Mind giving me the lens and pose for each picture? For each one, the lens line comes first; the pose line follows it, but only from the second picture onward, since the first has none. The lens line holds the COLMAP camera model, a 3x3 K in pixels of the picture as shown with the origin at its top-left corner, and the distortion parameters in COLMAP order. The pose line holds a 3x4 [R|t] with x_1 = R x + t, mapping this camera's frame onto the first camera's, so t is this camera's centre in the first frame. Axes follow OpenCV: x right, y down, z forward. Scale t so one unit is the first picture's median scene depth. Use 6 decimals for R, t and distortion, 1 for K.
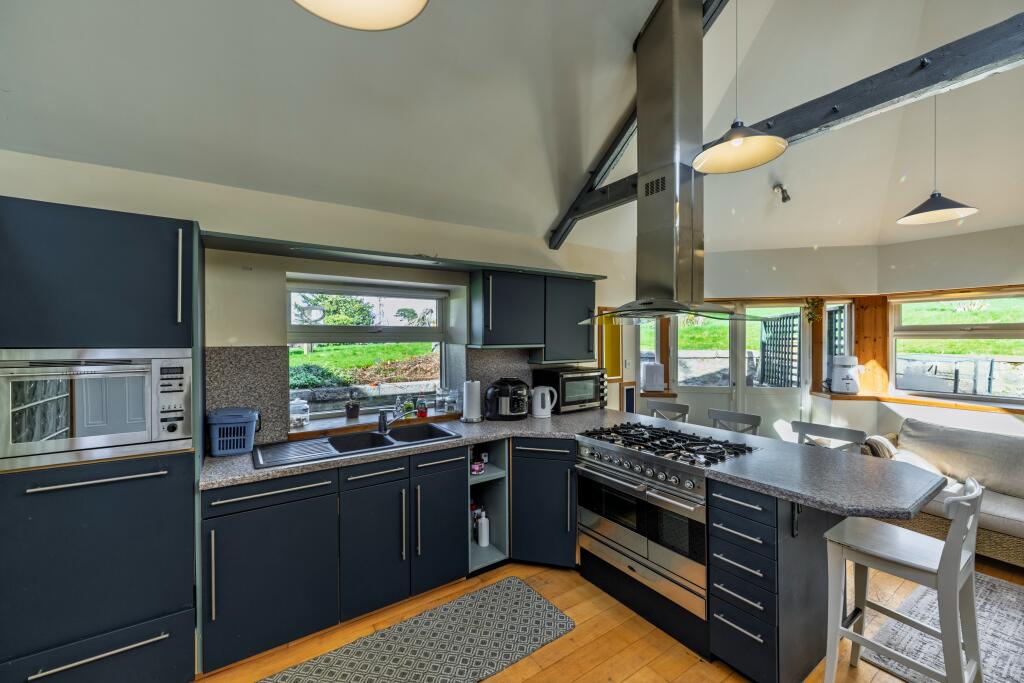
lens RADIAL K [[408.9, 0, 512.2], [0, 408.9, 342.7], [0, 0, 1]] dist [0.001227, 0.000753]
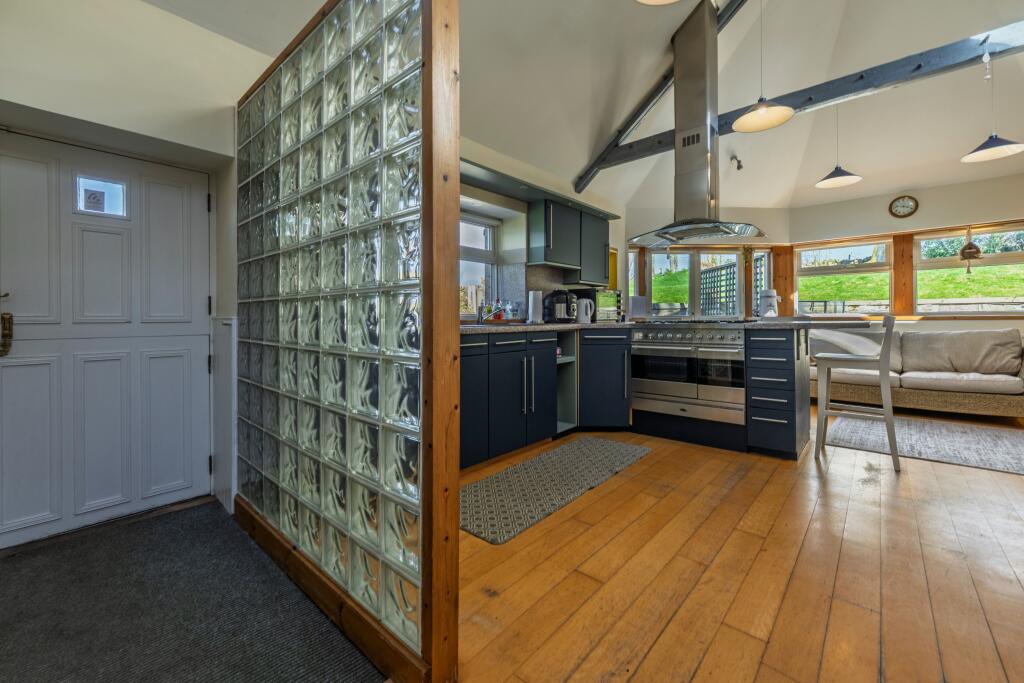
lens RADIAL K [[408.9, 0, 527.7], [0, 408.9, 315.9], [0, 0, 1]] dist [0.001227, 0.000753]
pose [[0.967952, -0.004250, 0.251098, -0.413276], [0.007208, 0.999915, -0.010861, 0.175512], [-0.251031, 0.012322, 0.967901, -0.159314]]
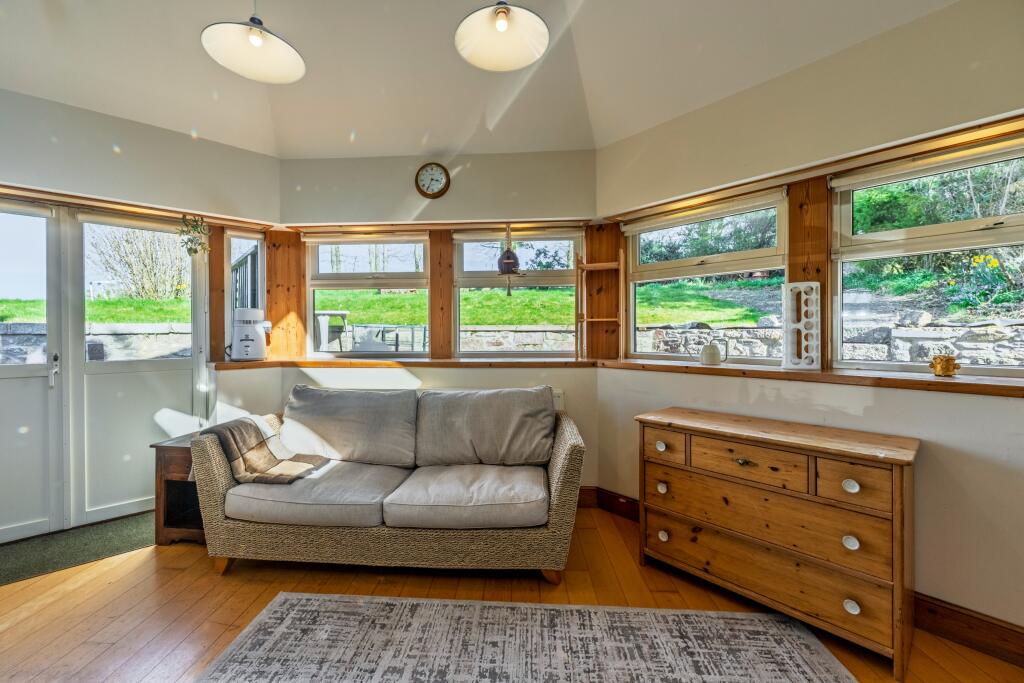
lens RADIAL K [[408.9, 0, 513.0], [0, 408.9, 332.1], [0, 0, 1]] dist [0.001227, 0.000753]
pose [[0.574924, -0.005955, 0.818185, 0.665466], [0.011767, 0.999930, -0.000991, 0.107870], [-0.818122, 0.010198, 0.574954, 0.284077]]
